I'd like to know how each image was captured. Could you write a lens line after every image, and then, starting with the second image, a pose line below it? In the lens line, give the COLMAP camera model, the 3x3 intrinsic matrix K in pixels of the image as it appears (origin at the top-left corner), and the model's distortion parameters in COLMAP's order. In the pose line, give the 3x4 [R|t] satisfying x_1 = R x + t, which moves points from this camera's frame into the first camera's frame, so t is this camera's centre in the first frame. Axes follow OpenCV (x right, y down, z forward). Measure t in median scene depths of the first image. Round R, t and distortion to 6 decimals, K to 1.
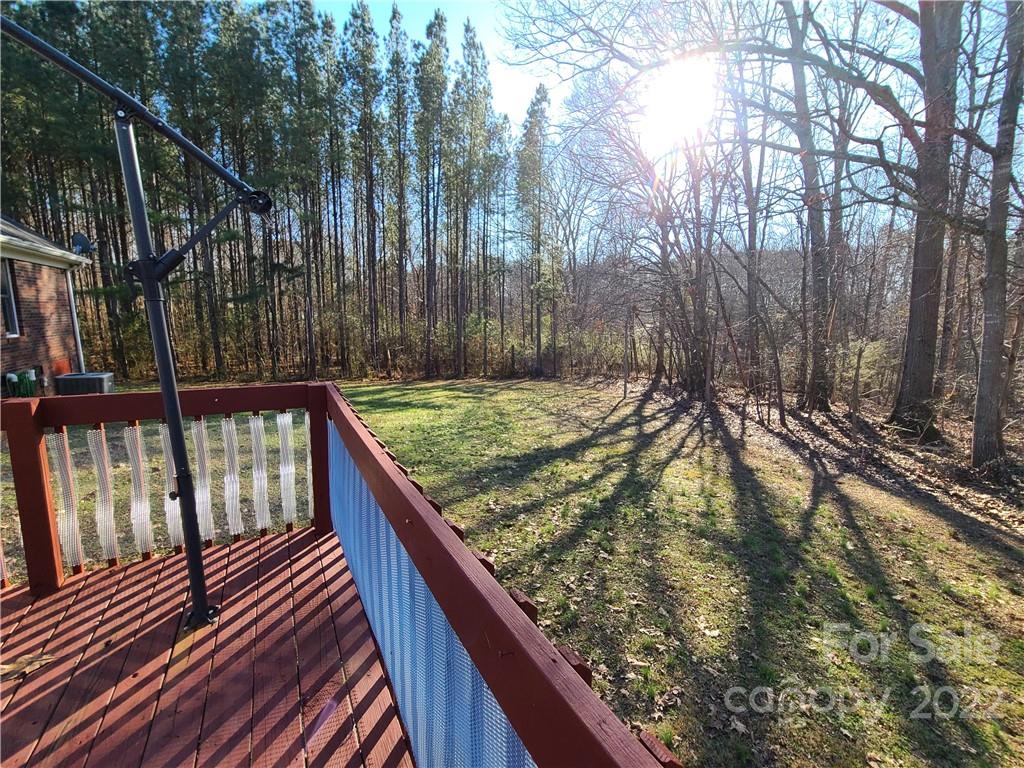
lens RADIAL K [[430.4, 0, 516.6], [0, 430.4, 381.1], [0, 0, 1]] dist [-0.001138, -0.000426]
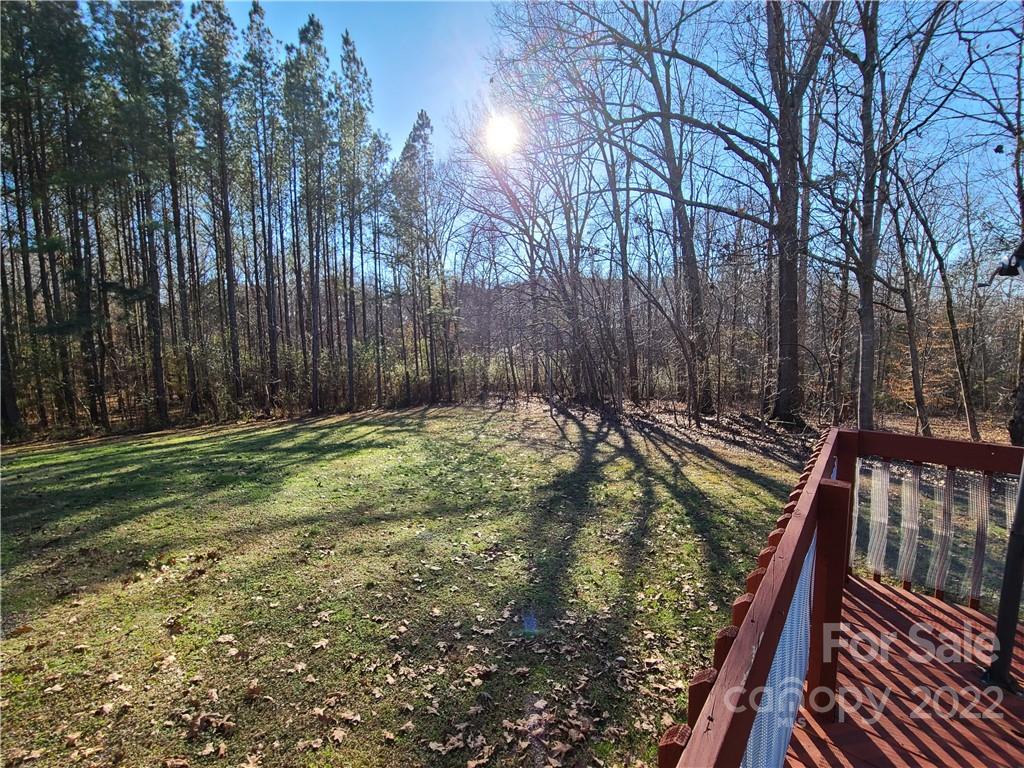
lens RADIAL K [[430.4, 0, 516.6], [0, 430.4, 381.1], [0, 0, 1]] dist [-0.001138, -0.000426]
pose [[0.936025, -0.057680, 0.347173, -0.137593], [0.074670, 0.996567, -0.035748, -0.011912], [-0.343920, 0.059384, 0.937119, 0.027896]]
